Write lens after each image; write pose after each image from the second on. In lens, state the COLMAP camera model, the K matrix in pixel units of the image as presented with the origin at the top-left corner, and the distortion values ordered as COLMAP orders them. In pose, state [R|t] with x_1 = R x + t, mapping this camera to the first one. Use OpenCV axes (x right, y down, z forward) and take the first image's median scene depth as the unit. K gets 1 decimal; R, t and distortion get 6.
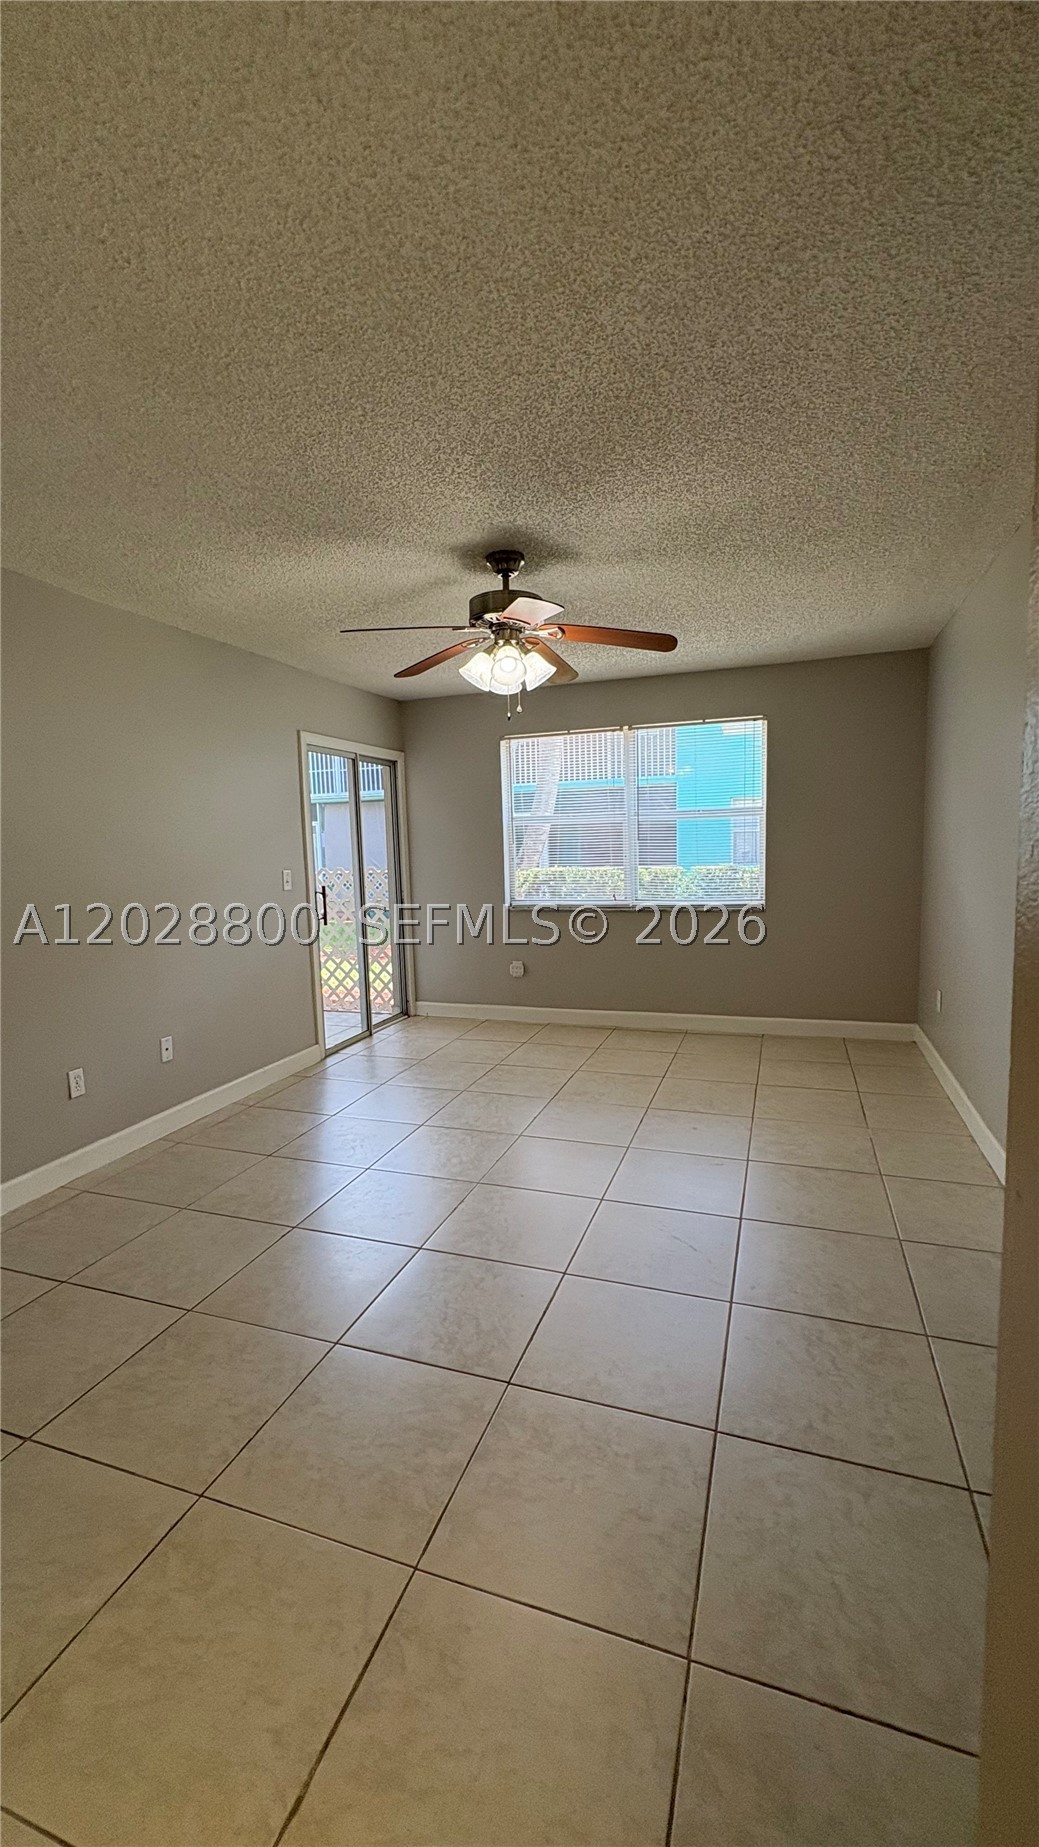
lens RADIAL K [[751.4, 0, 520.3], [0, 751.4, 919.7], [0, 0, 1]] dist [0.001428, 0.000340]
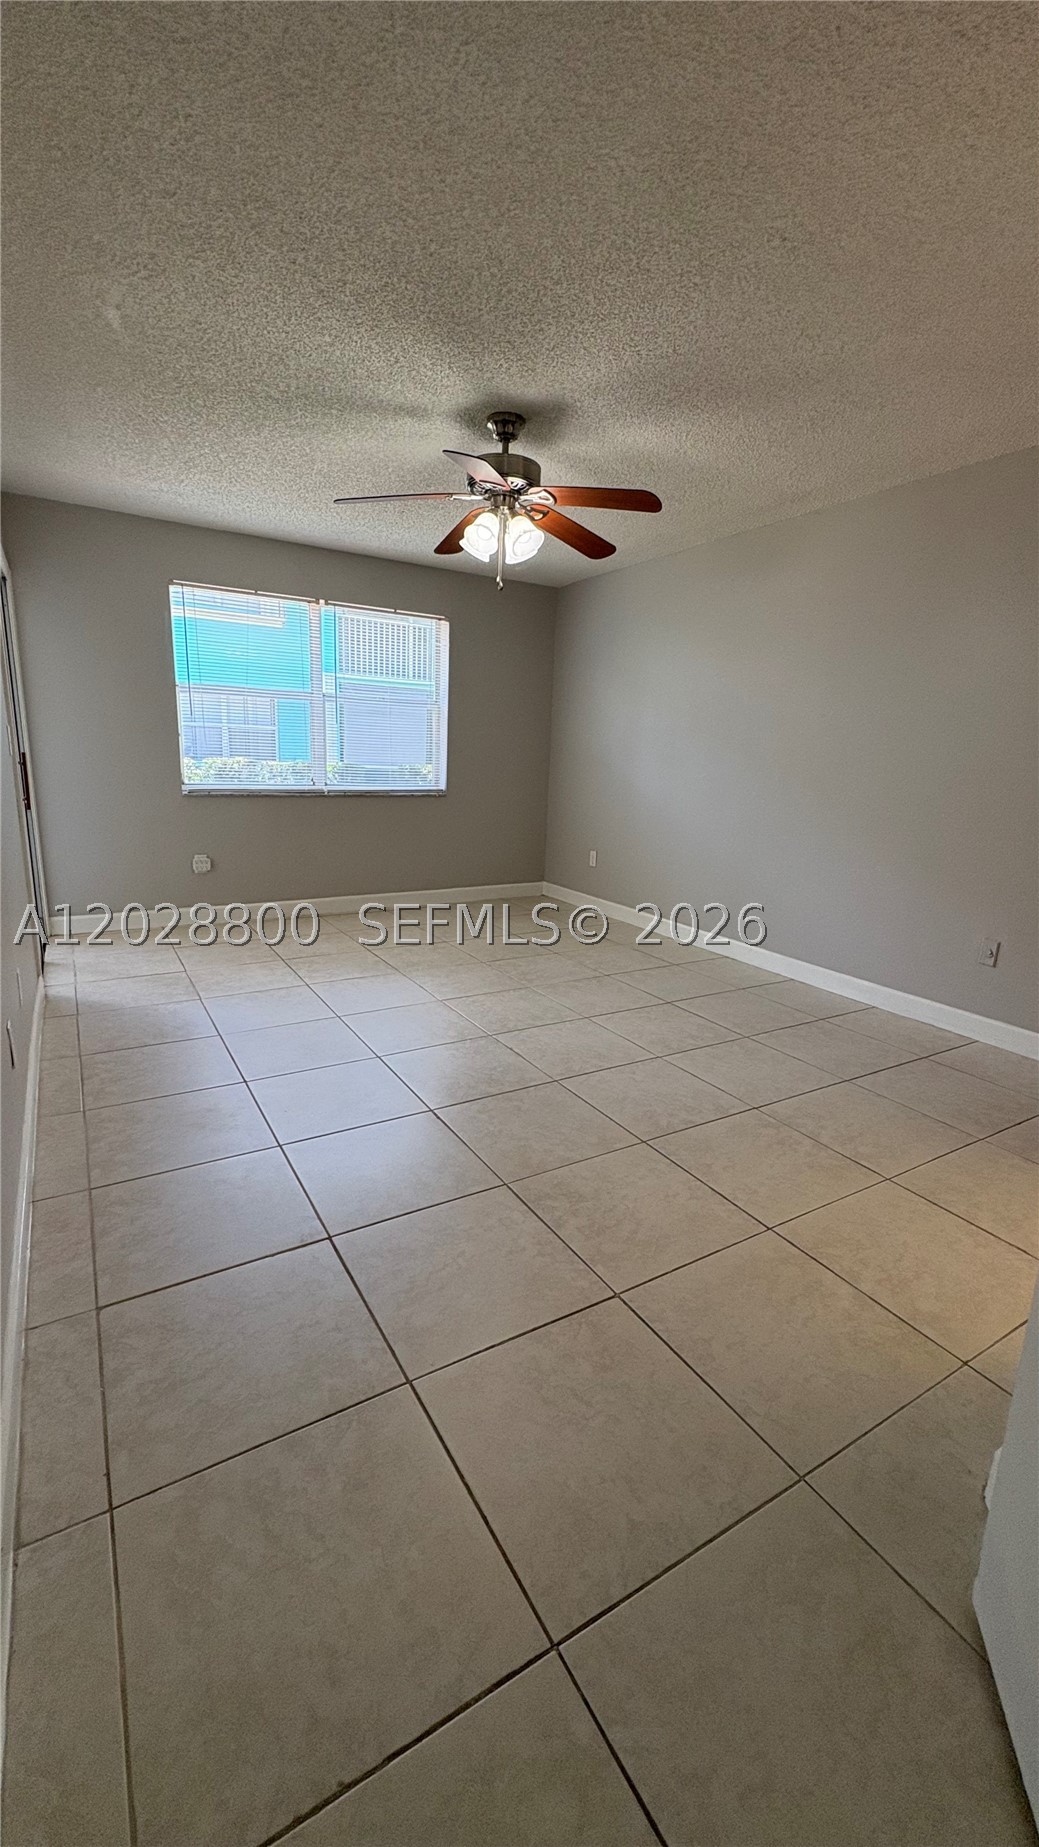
lens RADIAL K [[753.0, 0, 520.7], [0, 753.0, 919.7], [0, 0, 1]] dist [0.000052, -0.000632]
pose [[0.633435, -0.118901, 0.764606, -0.630487], [0.026255, 0.990858, 0.132333, 0.034317], [-0.773350, -0.063750, 0.630766, 0.227087]]
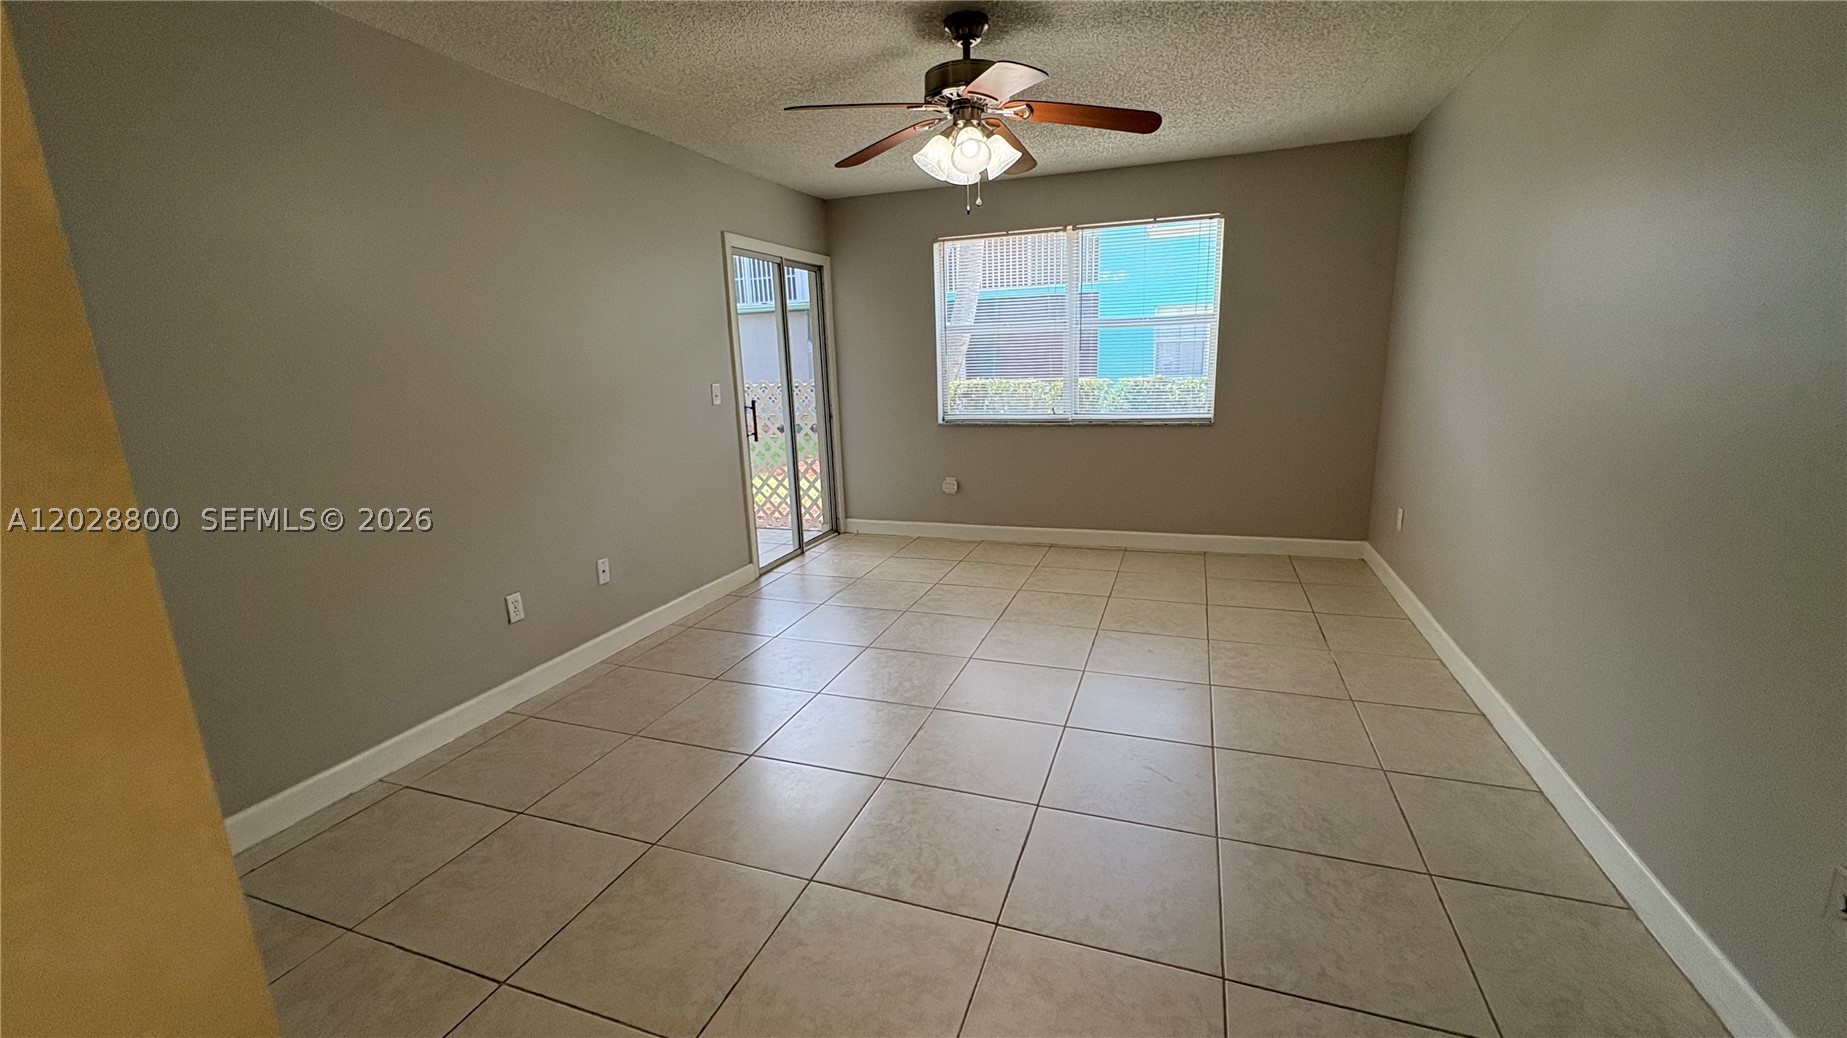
lens RADIAL K [[741.1, 0, 924.3], [0, 741.1, 516.5], [0, 0, 1]] dist [0.000417, 0.000064]
pose [[0.999988, -0.002734, -0.004173, -0.049034], [0.003187, 0.993641, 0.112549, -0.003896], [0.003839, -0.112561, 0.993637, 0.056142]]
